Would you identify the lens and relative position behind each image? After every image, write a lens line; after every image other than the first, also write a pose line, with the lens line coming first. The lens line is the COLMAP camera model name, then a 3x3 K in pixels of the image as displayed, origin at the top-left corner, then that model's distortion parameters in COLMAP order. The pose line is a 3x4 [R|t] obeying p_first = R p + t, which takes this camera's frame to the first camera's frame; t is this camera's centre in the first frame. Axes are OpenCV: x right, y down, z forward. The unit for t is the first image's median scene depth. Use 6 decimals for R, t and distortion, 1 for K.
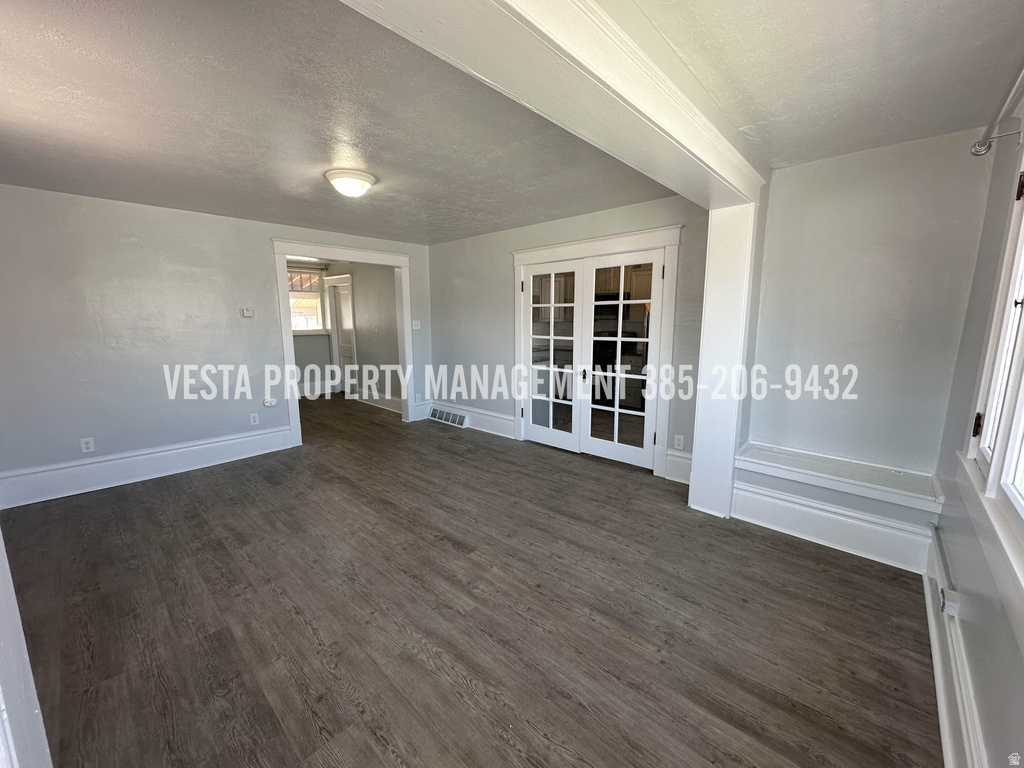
lens RADIAL K [[406.7, 0, 512.0], [0, 406.7, 384.0], [0, 0, 1]] dist [-0.001346, 0.000072]
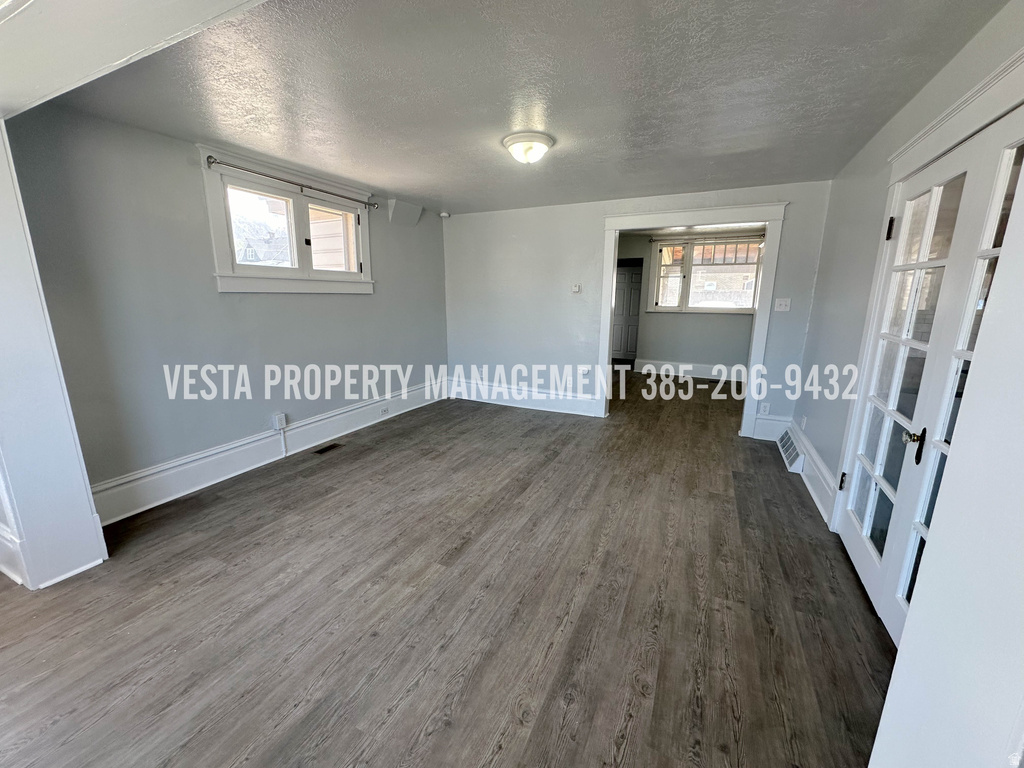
lens RADIAL K [[406.7, 0, 512.0], [0, 406.7, 384.0], [0, 0, 1]] dist [-0.001346, 0.000072]
pose [[0.302197, 0.212019, -0.929368, 0.554769], [-0.160742, 0.972324, 0.169552, -0.110474], [0.939595, 0.098150, 0.327914, 0.673005]]
